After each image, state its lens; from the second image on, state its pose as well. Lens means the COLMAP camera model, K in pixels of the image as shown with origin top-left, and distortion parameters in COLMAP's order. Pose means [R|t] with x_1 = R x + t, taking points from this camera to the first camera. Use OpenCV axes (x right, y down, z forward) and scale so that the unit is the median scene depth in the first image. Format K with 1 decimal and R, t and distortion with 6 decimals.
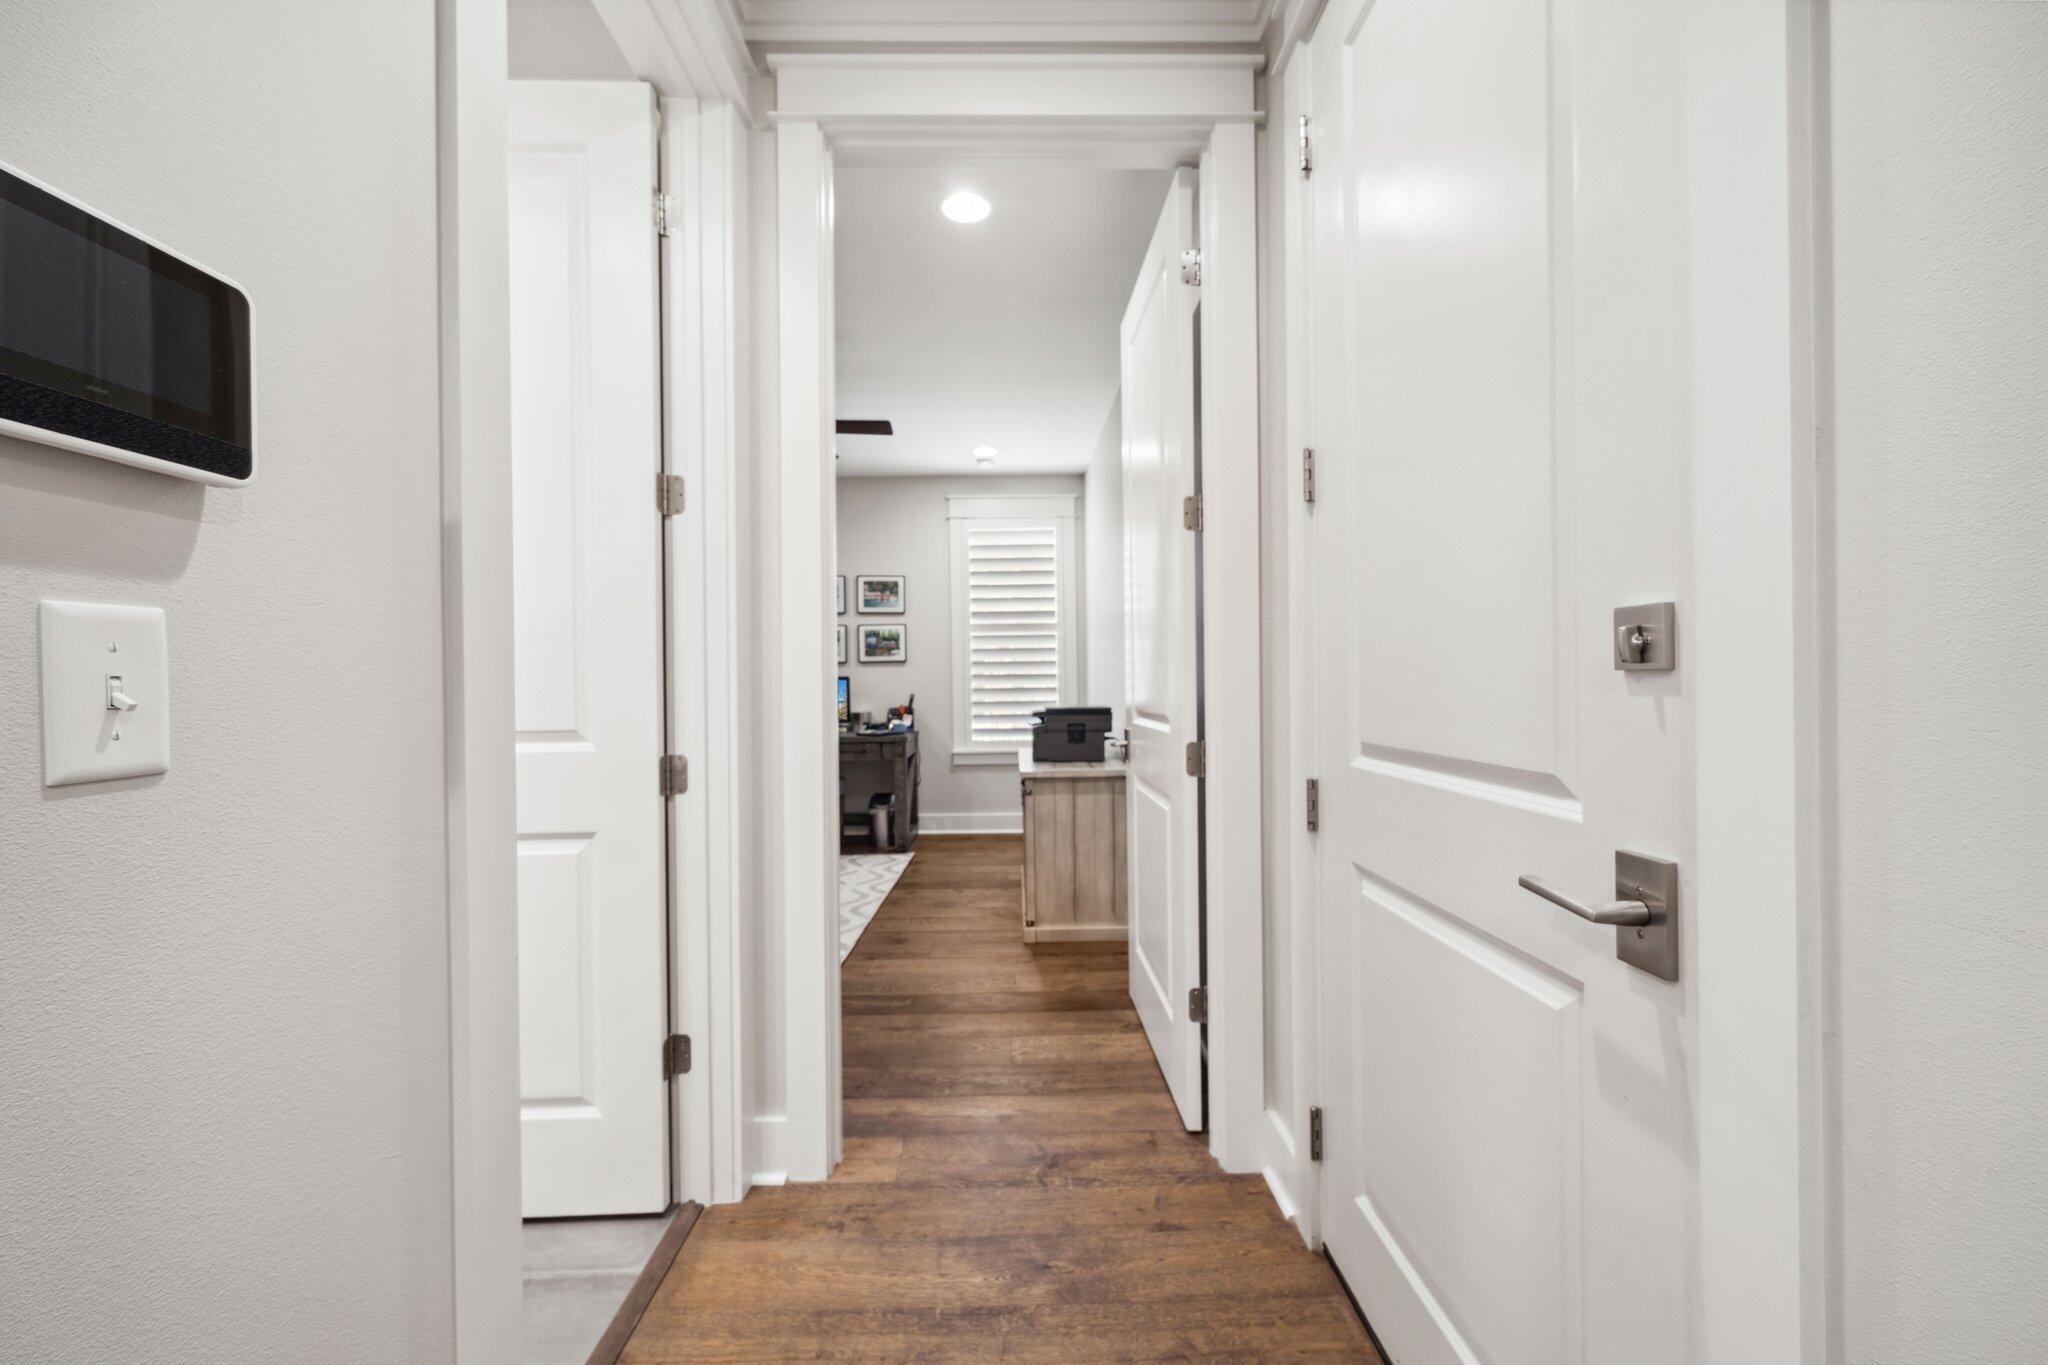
lens RADIAL K [[829.4, 0, 1021.3], [0, 829.4, 683.2], [0, 0, 1]] dist [-0.007588, 0.001669]
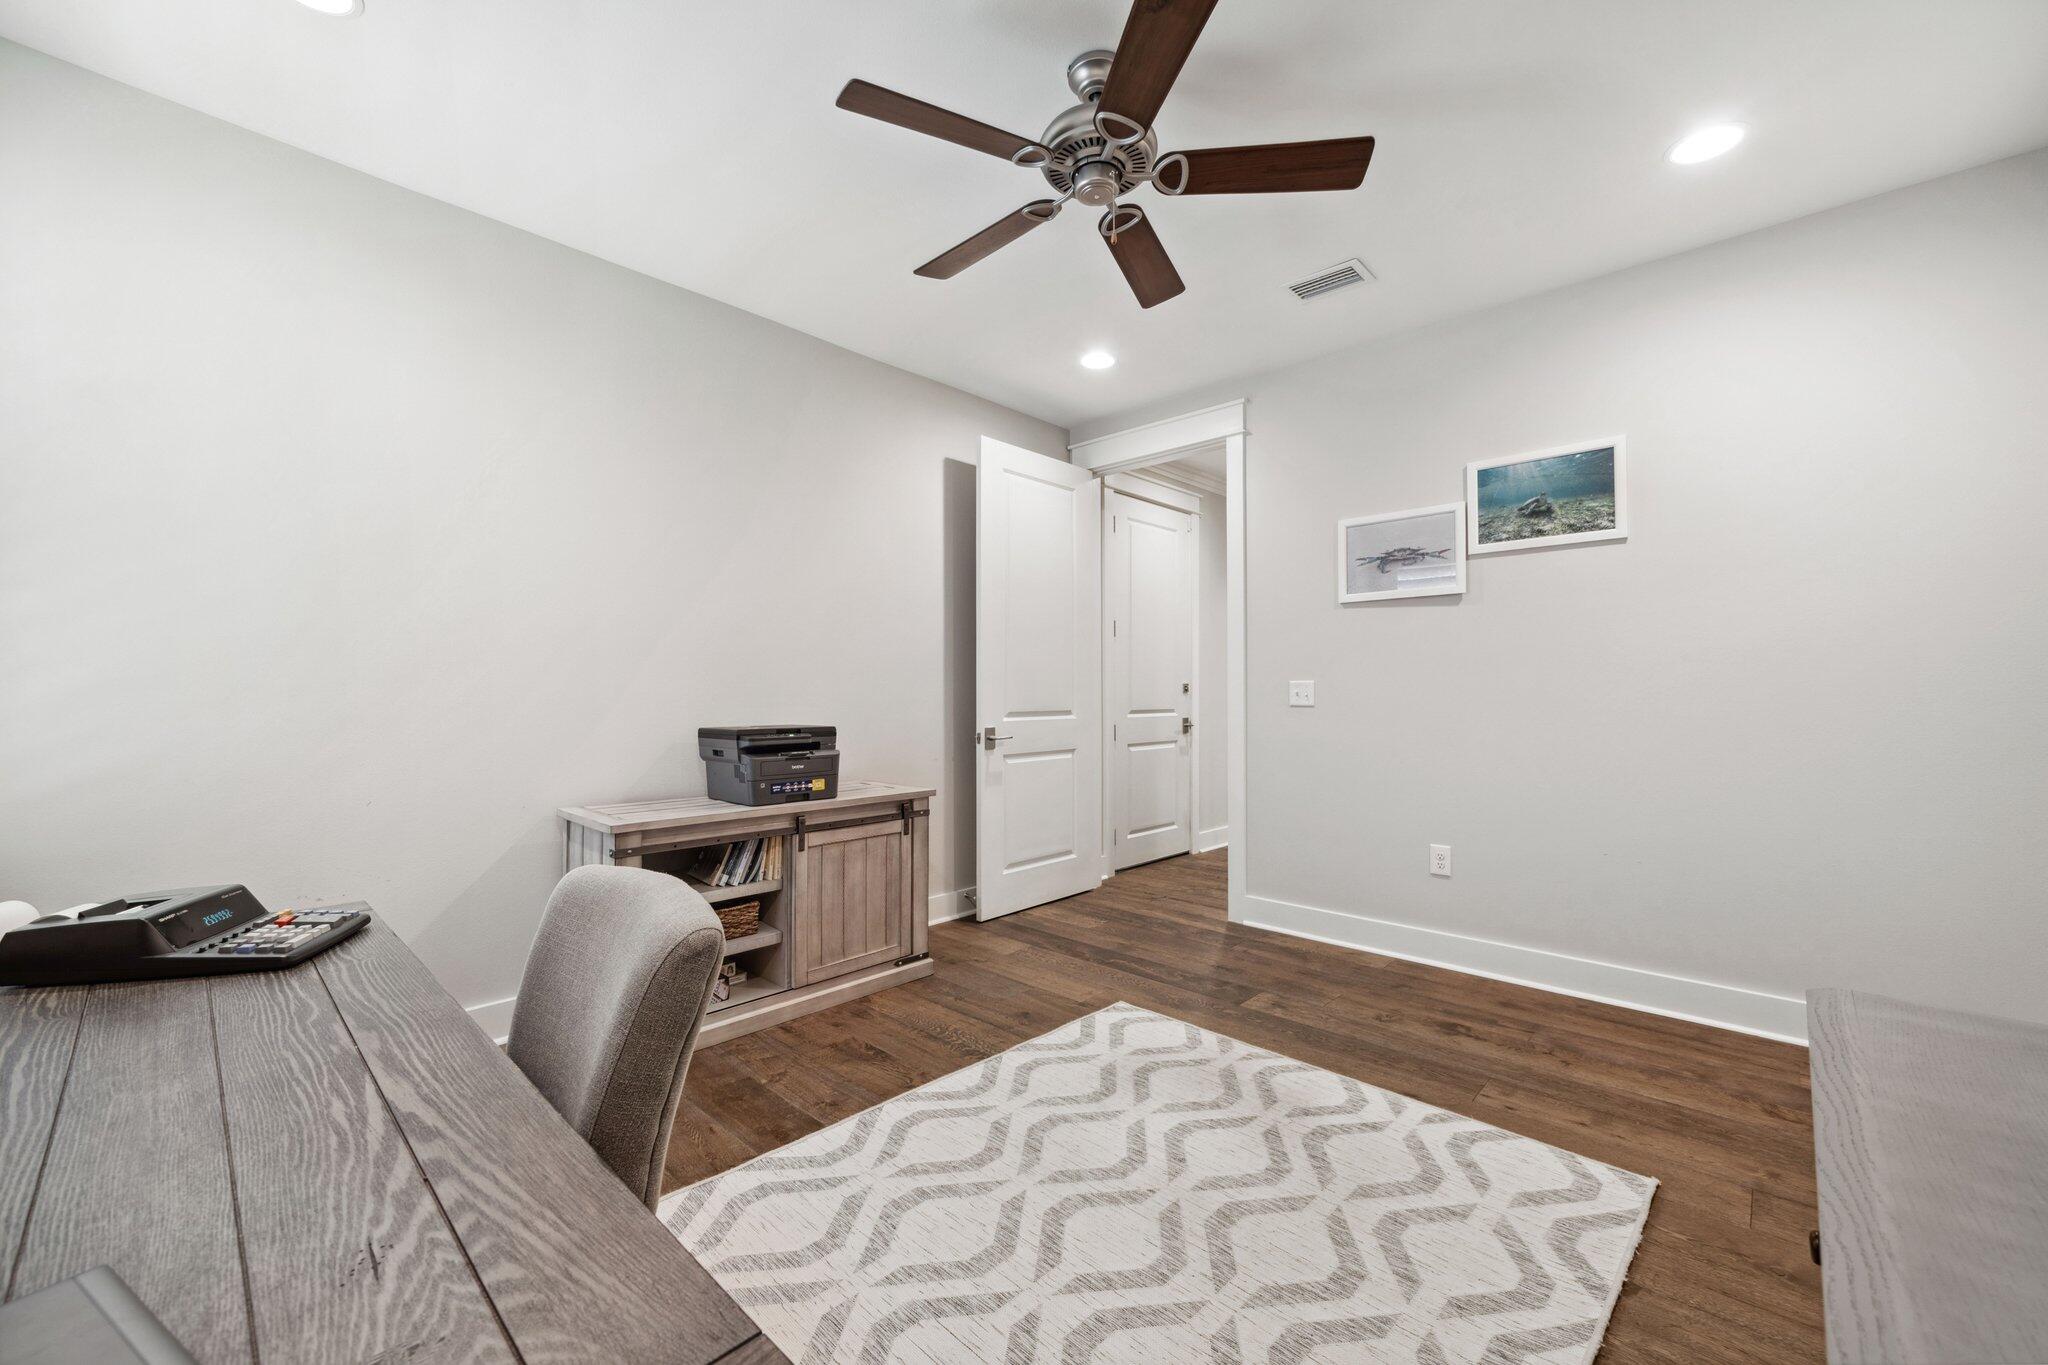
lens RADIAL K [[829.4, 0, 1013.5], [0, 829.4, 688.2], [0, 0, 1]] dist [-0.007588, 0.001669]
pose [[-0.722505, 0.011805, 0.691265, -0.408920], [0.007302, 0.999929, -0.009444, 0.000347], [-0.691327, -0.001776, -0.722540, 0.928190]]
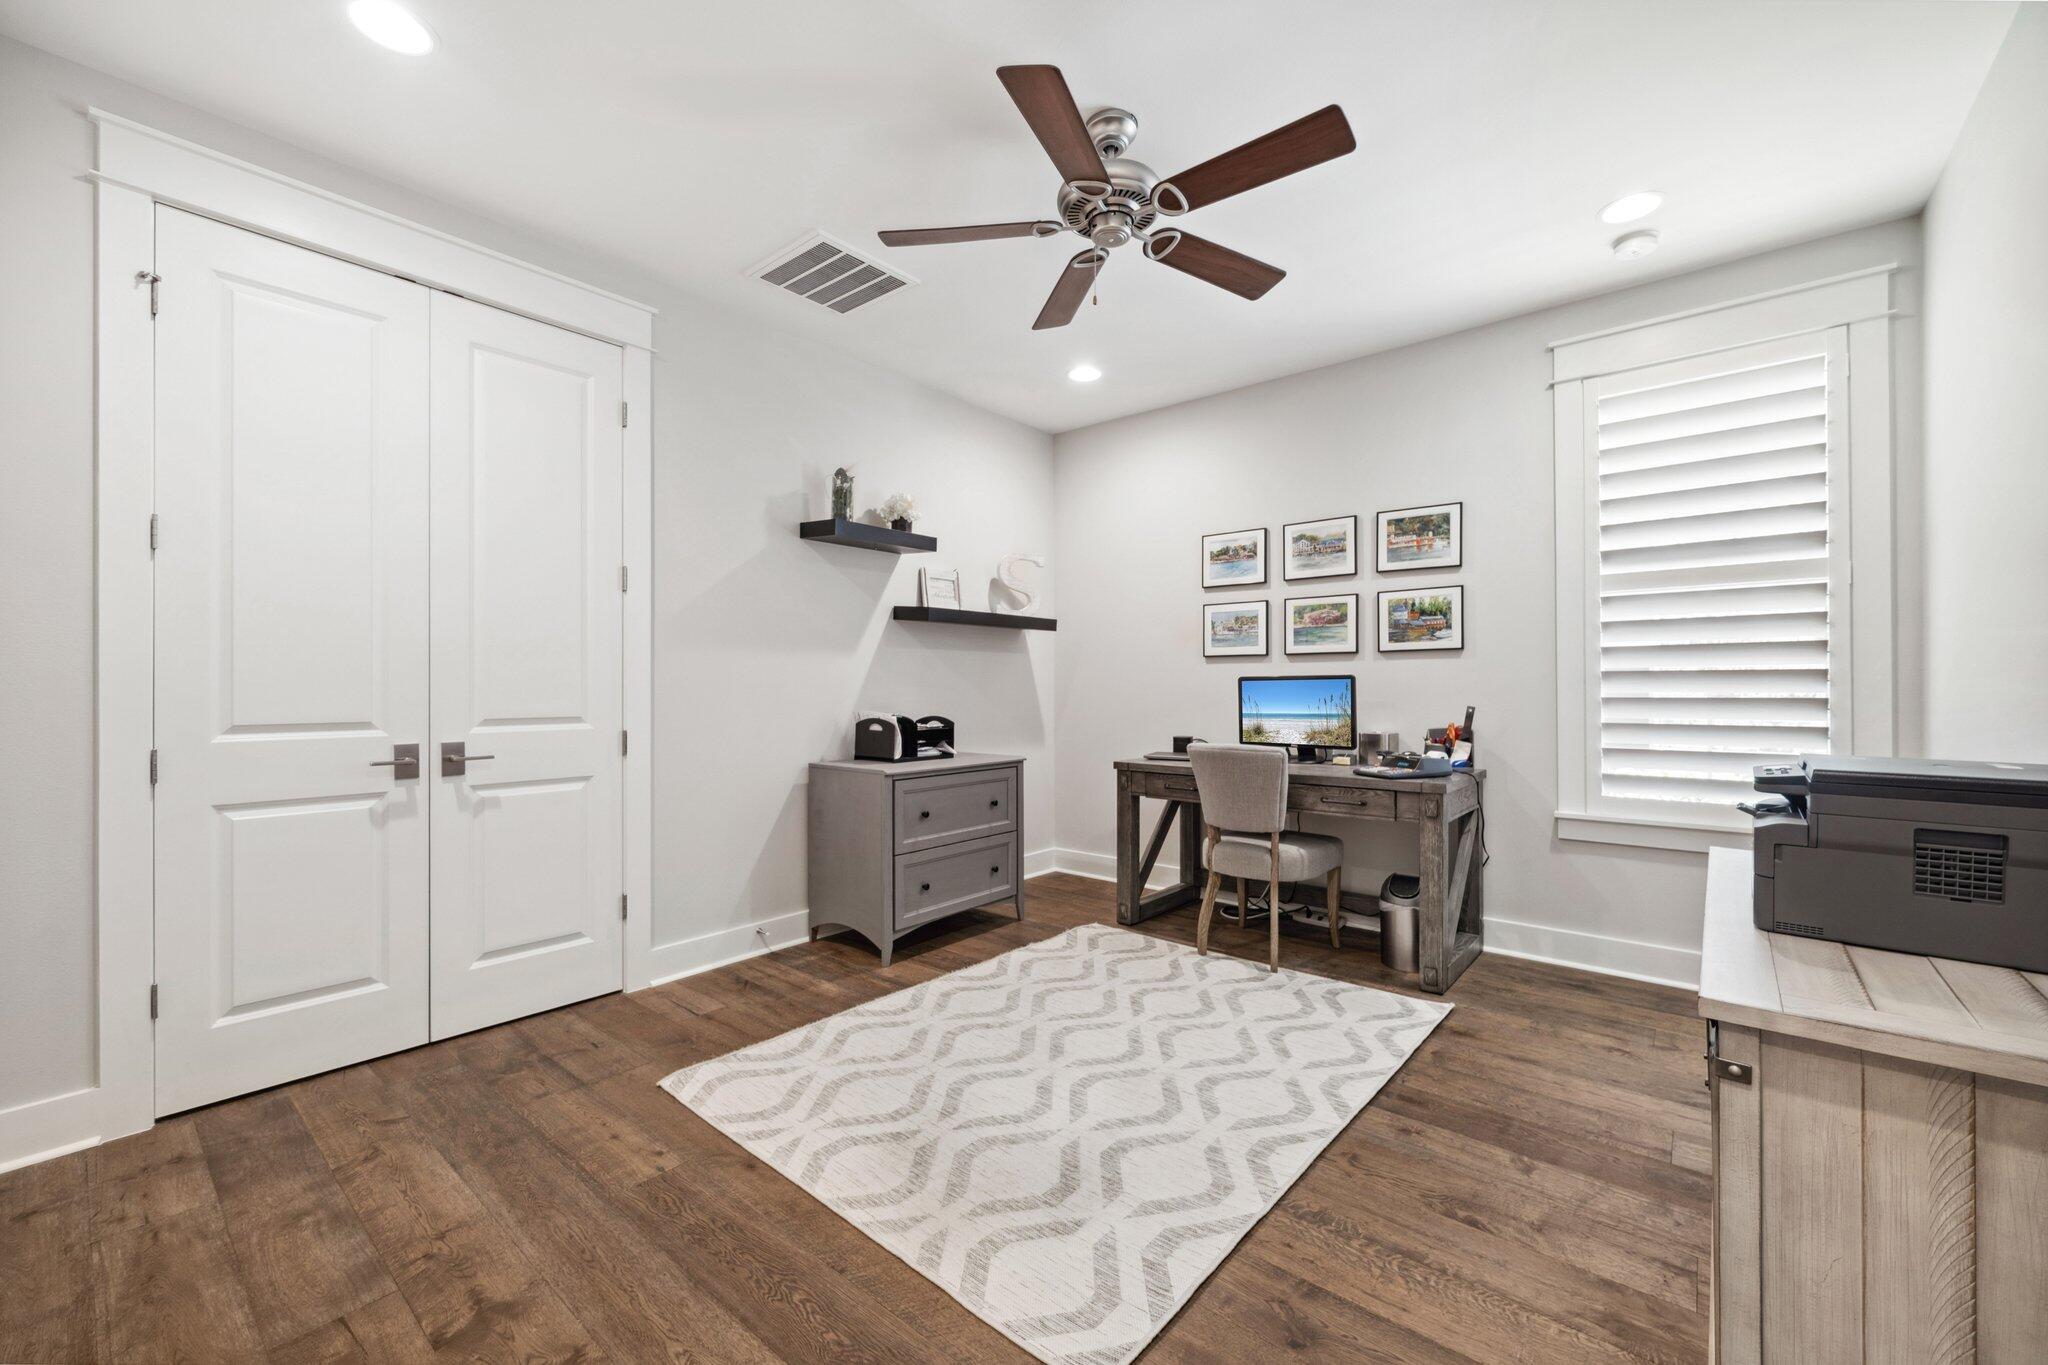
lens RADIAL K [[829.4, 0, 995.4], [0, 829.4, 690.2], [0, 0, 1]] dist [-0.007588, 0.001669]
pose [[0.743799, 0.010994, -0.668313, 0.004374], [-0.003886, 0.999919, 0.012123, -0.003375], [0.668392, -0.006420, 0.743781, 0.355559]]
